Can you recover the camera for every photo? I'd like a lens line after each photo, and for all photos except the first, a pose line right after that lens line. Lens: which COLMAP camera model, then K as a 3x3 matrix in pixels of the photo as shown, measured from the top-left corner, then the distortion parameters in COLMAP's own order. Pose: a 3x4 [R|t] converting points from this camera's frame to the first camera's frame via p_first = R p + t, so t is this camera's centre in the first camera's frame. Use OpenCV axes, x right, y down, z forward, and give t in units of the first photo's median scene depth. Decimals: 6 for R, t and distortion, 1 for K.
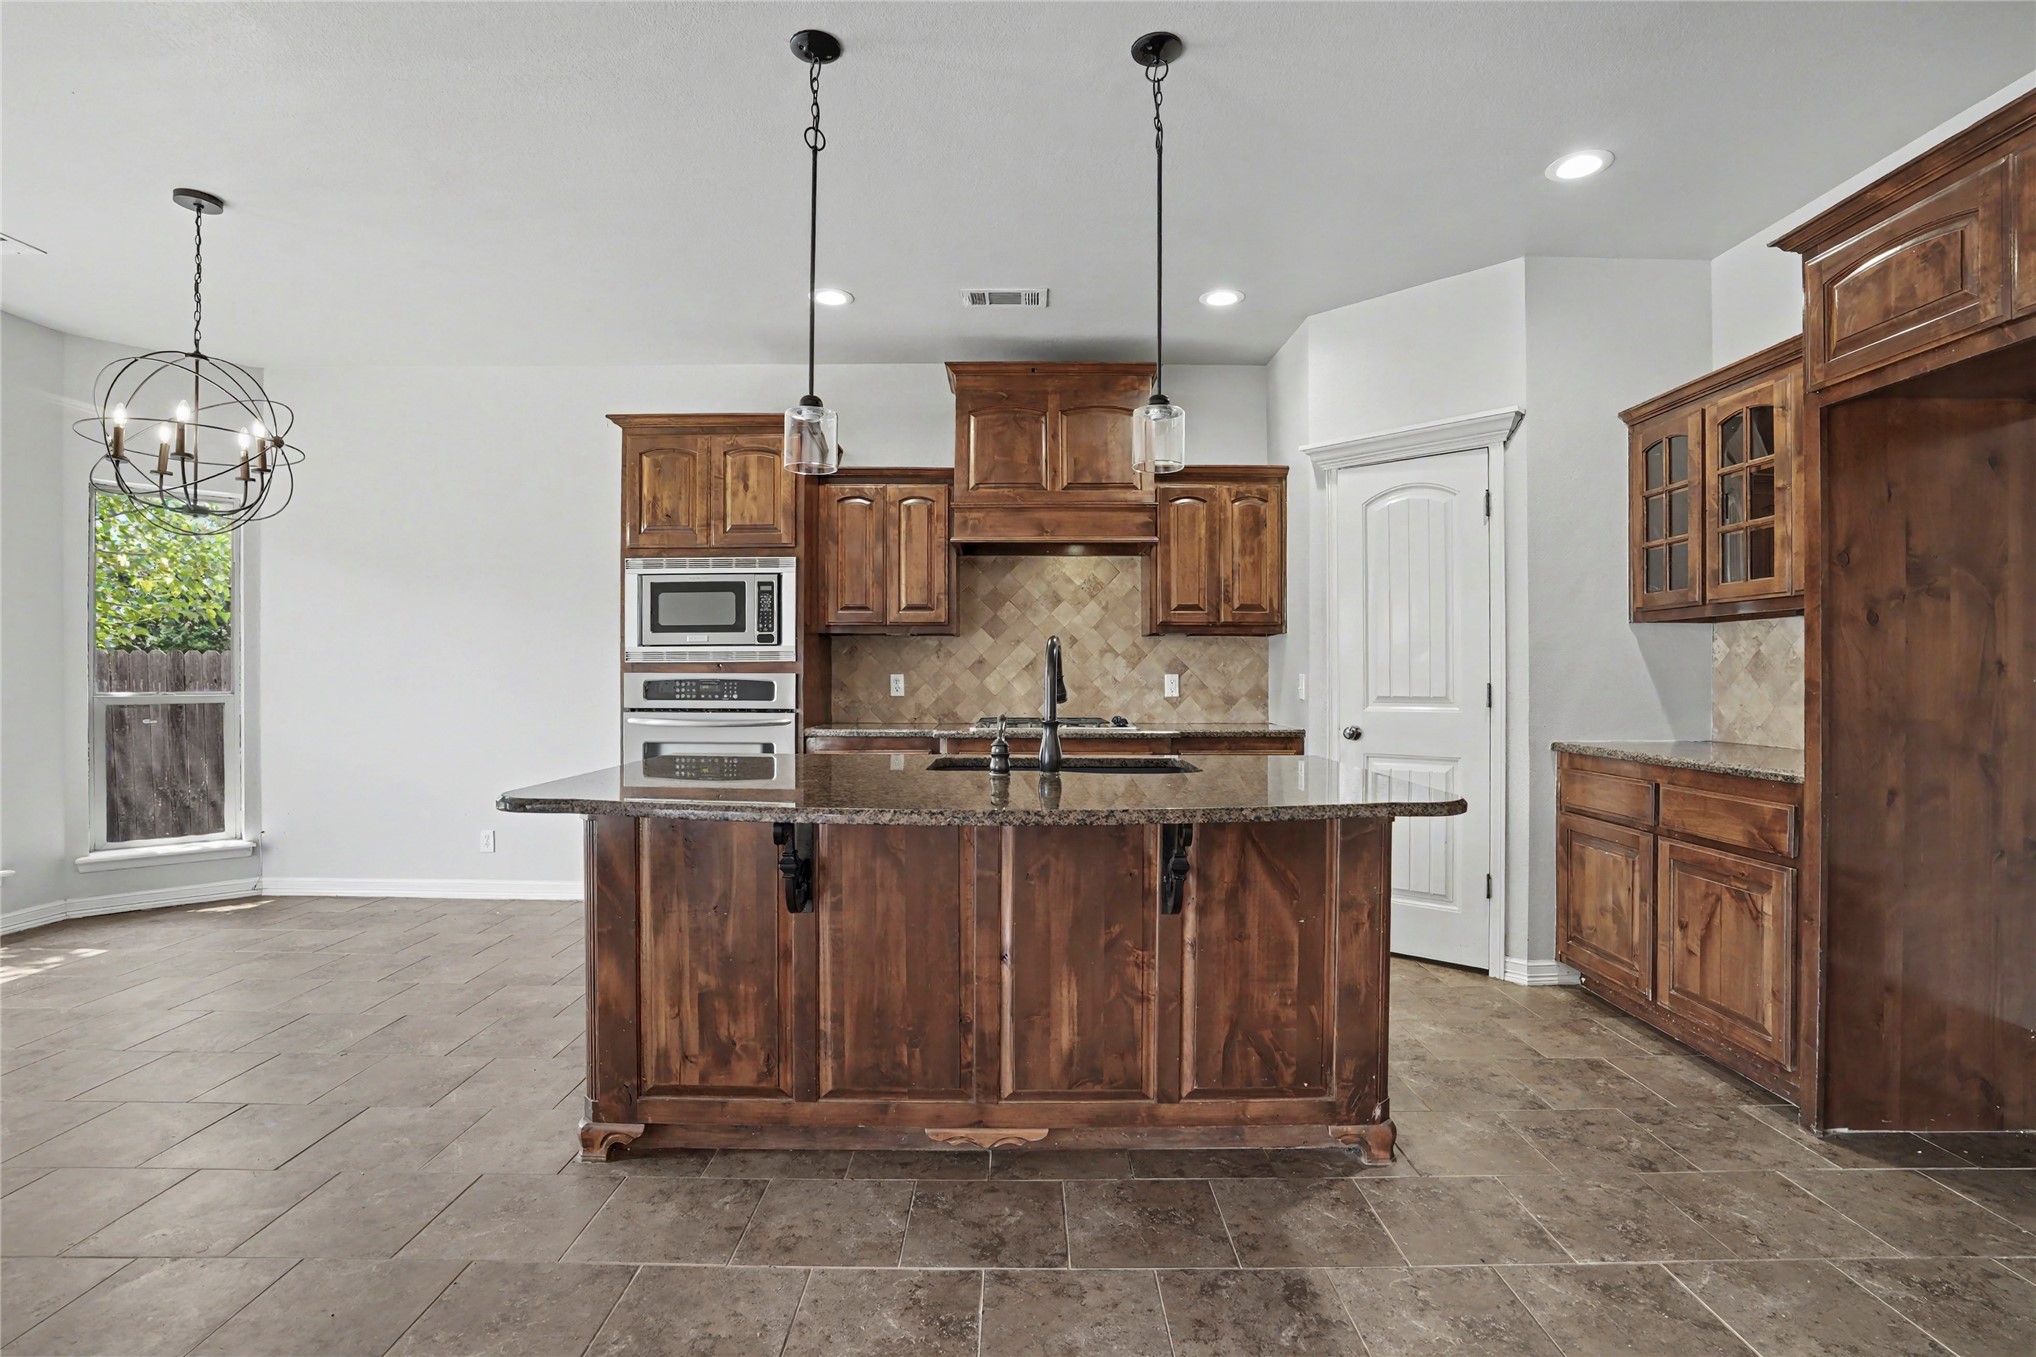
lens RADIAL K [[959.9, 0, 1024.7], [0, 959.9, 679.9], [0, 0, 1]] dist [-0.063200, 0.023102]
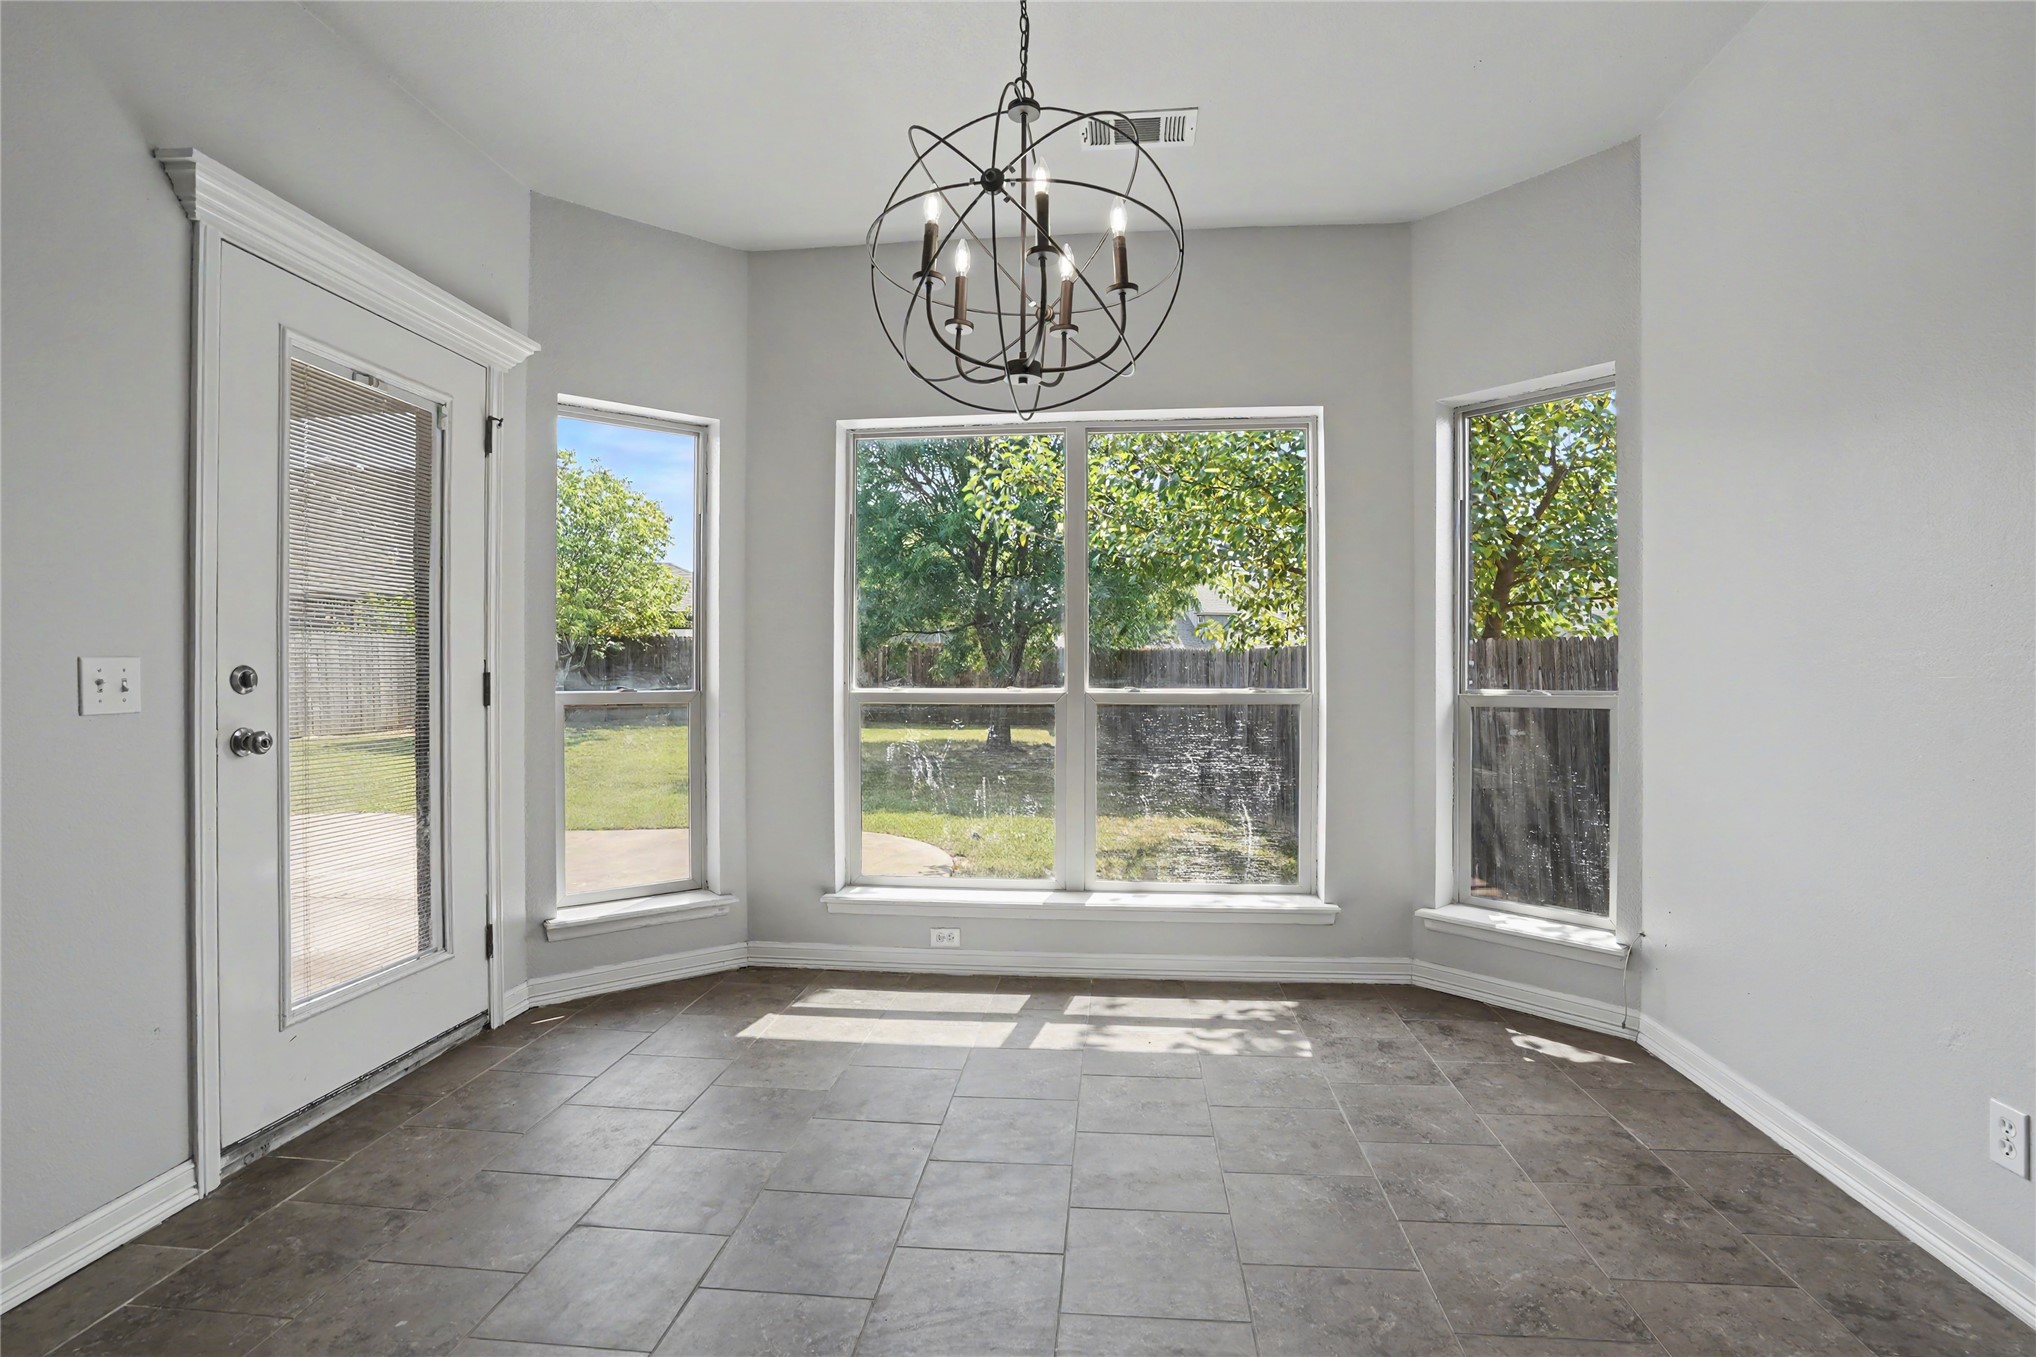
lens RADIAL K [[964.5, 0, 1017.3], [0, 964.5, 668.9], [0, 0, 1]] dist [-0.059998, 0.022547]
pose [[-0.111335, -0.006643, -0.993761, -0.221486], [-0.001293, 0.999978, -0.006540, 0.003205], [0.993782, 0.000557, -0.111341, 0.772007]]
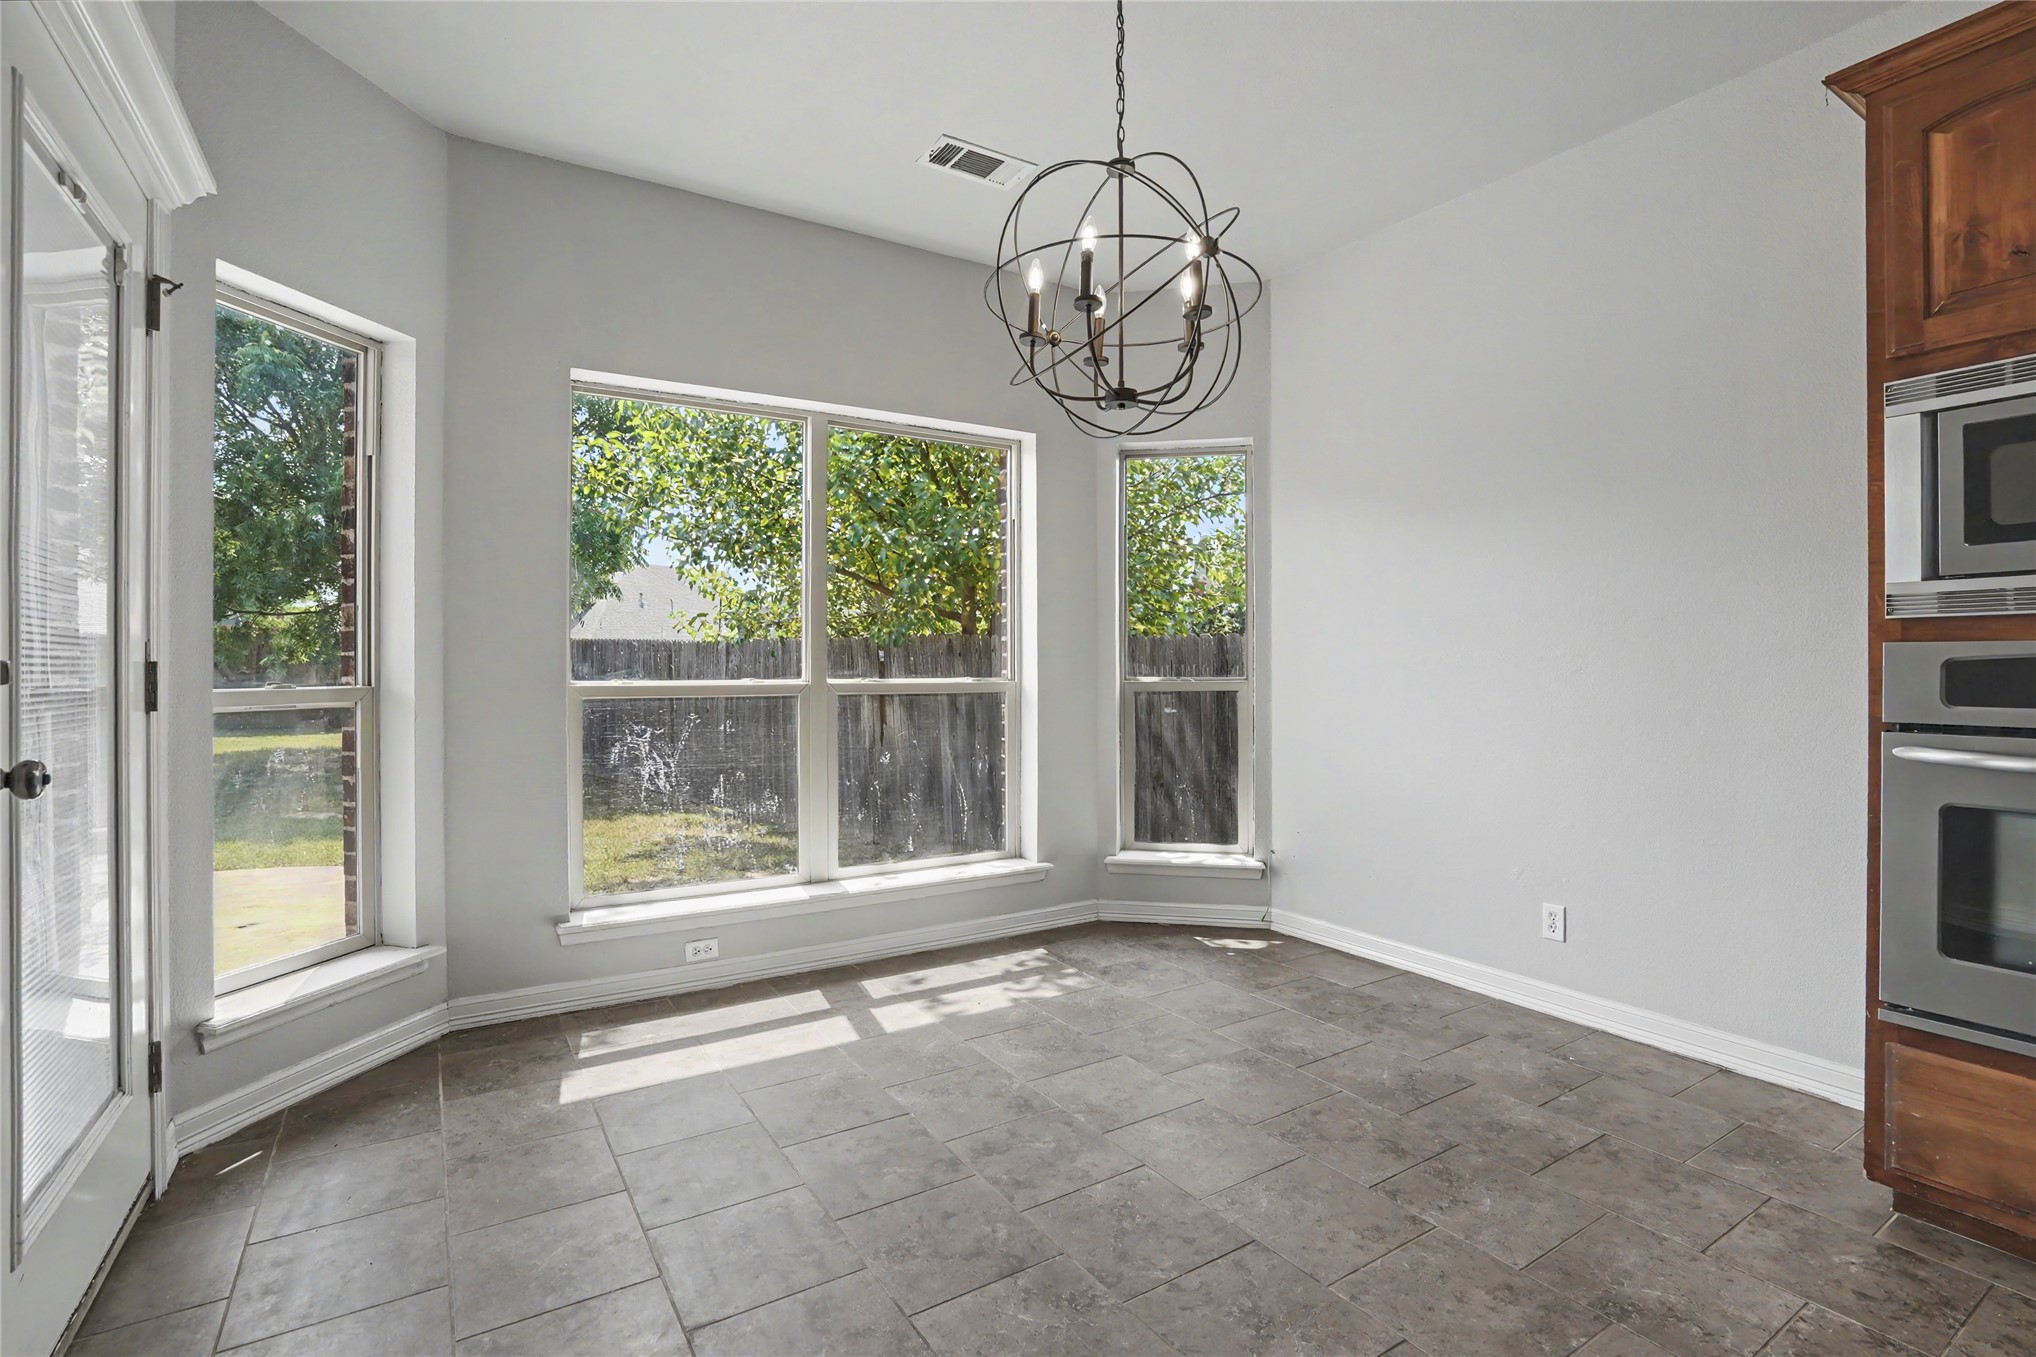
lens RADIAL K [[964.5, 0, 1017.3], [0, 964.5, 668.9], [0, 0, 1]] dist [-0.059998, 0.022547]
pose [[0.528074, 0.000973, -0.849198, -0.263210], [-0.000239, 0.999999, 0.000997, 0.004717], [0.849198, -0.000324, 0.528074, 0.423794]]
